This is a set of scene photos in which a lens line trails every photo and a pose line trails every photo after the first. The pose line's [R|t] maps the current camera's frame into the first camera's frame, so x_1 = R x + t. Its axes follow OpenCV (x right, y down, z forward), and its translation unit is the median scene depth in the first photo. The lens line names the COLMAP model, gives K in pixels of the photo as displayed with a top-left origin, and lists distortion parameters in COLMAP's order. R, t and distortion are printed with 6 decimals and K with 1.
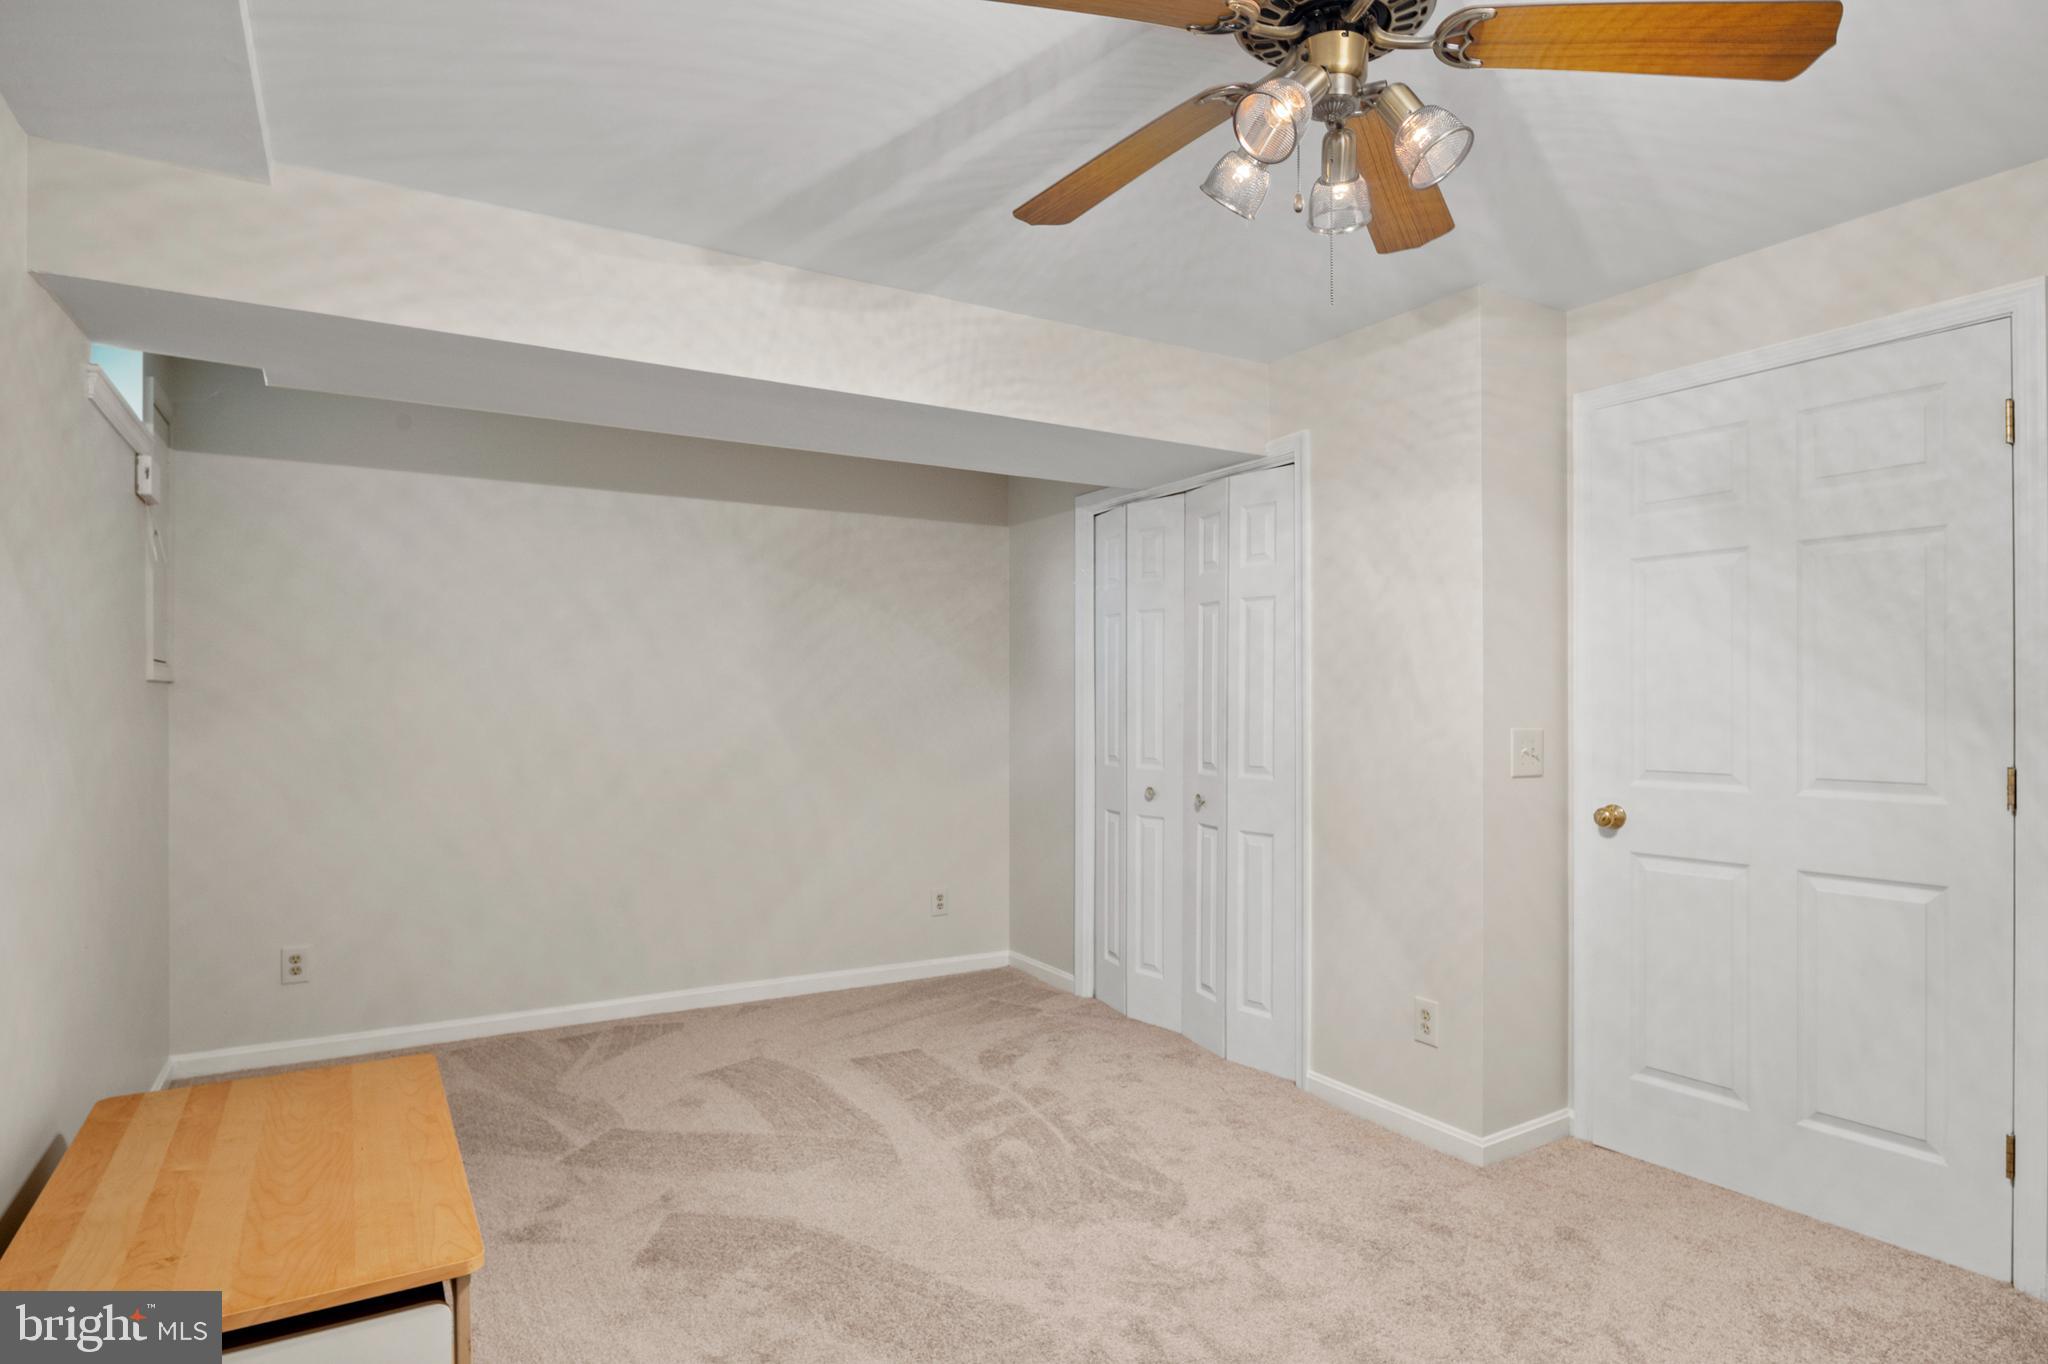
lens RADIAL K [[1114.8, 0, 1024.0], [0, 1114.8, 682.0], [0, 0, 1]] dist [0.000734, -0.000518]
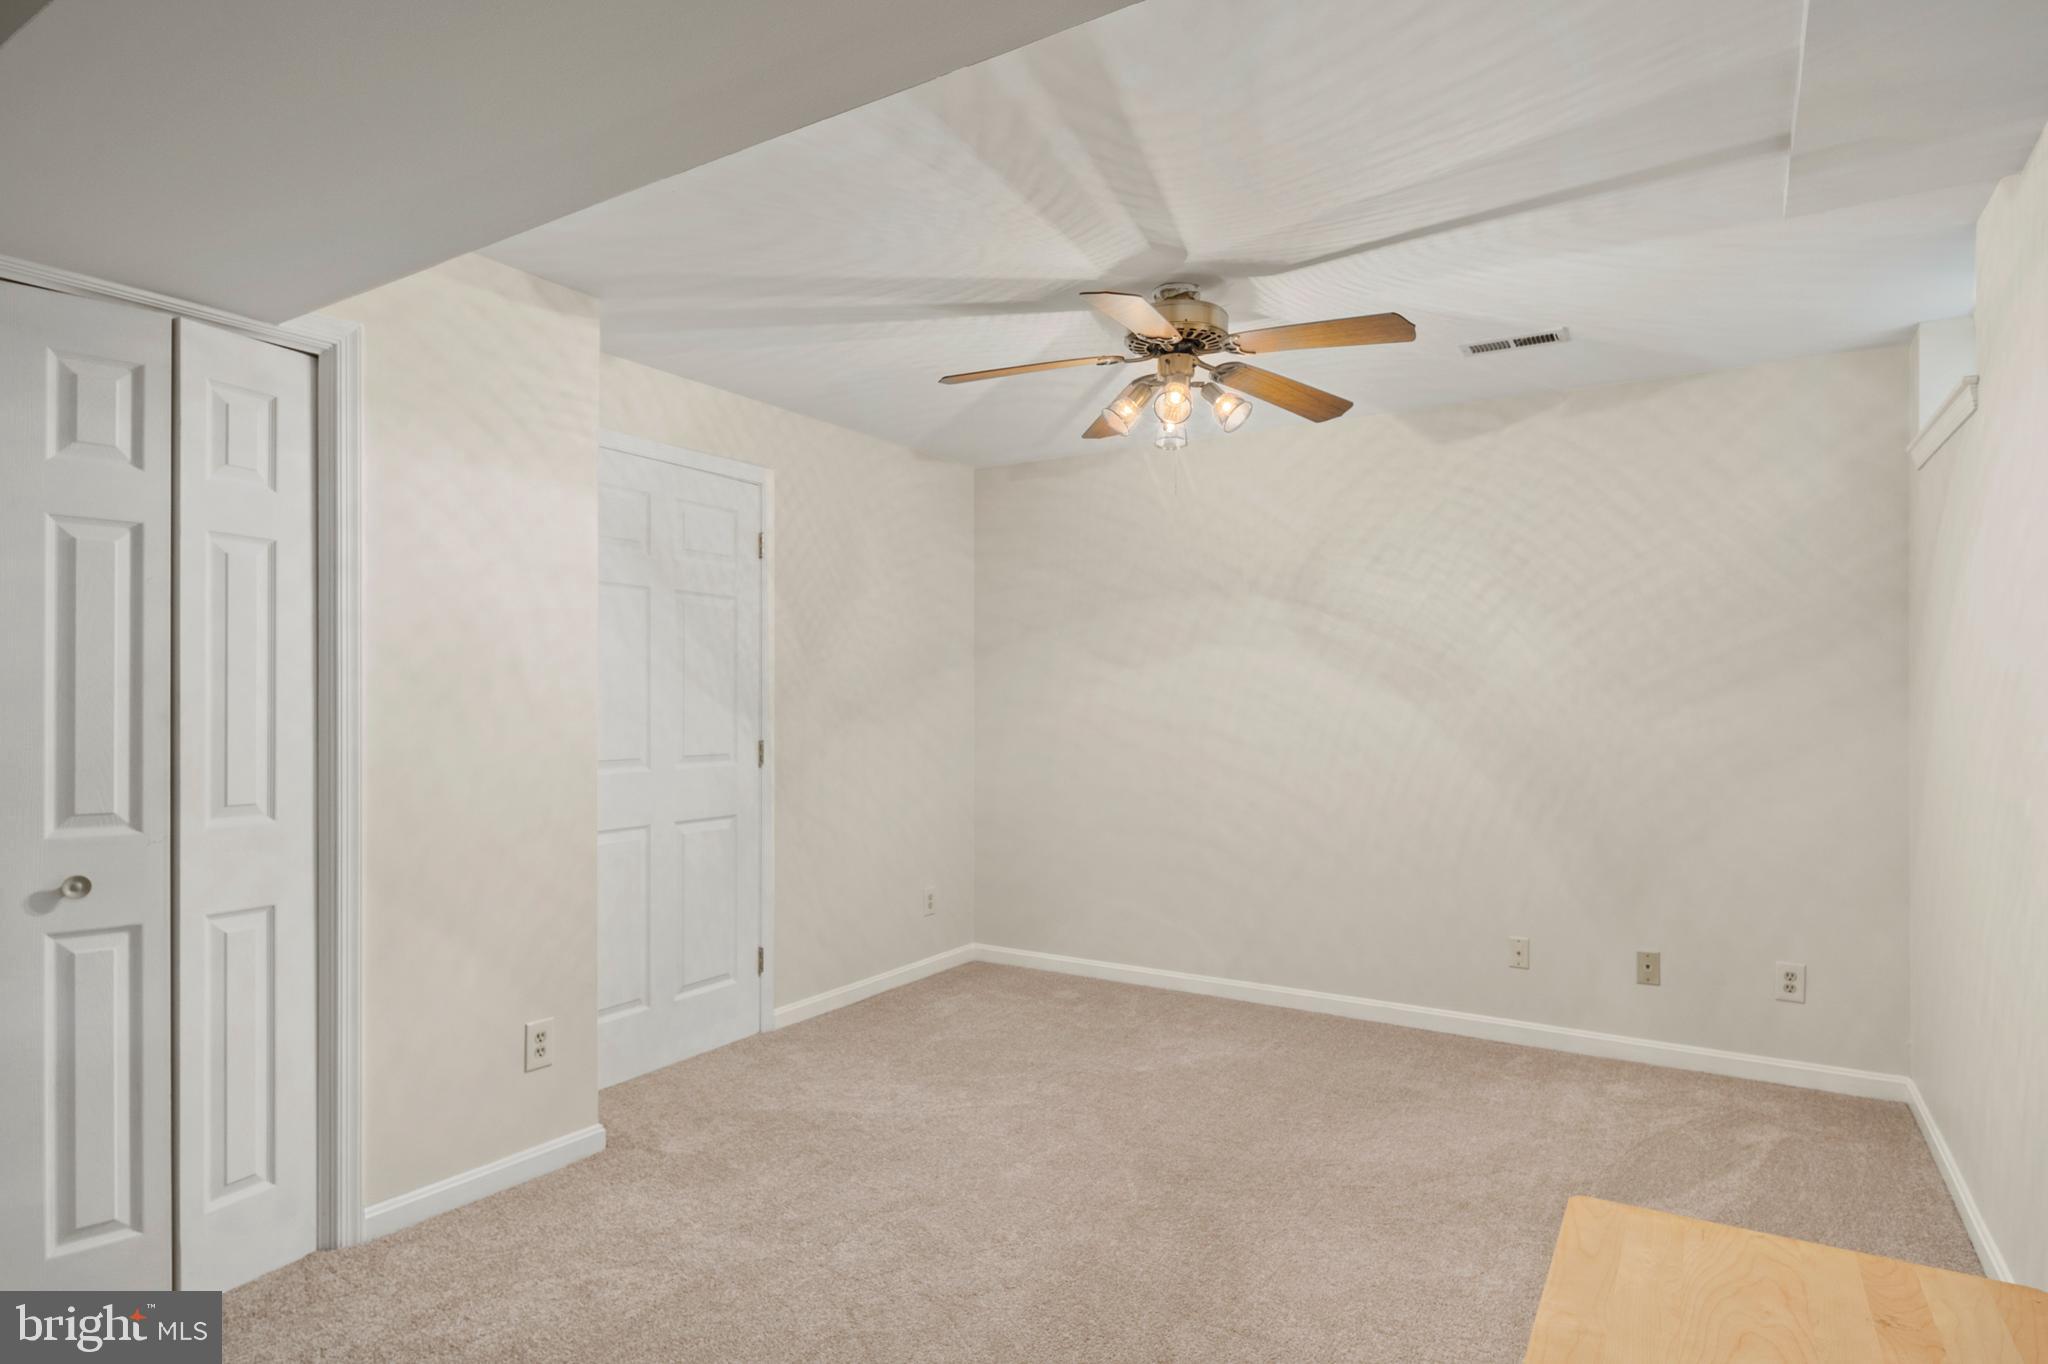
lens RADIAL K [[1114.8, 0, 1024.0], [0, 1114.8, 682.0], [0, 0, 1]] dist [0.000734, -0.000518]
pose [[-0.455113, 0.018251, 0.890247, -0.787464], [-0.017065, 0.999428, -0.029213, 0.025118], [-0.890270, -0.028487, -0.454541, 1.276731]]
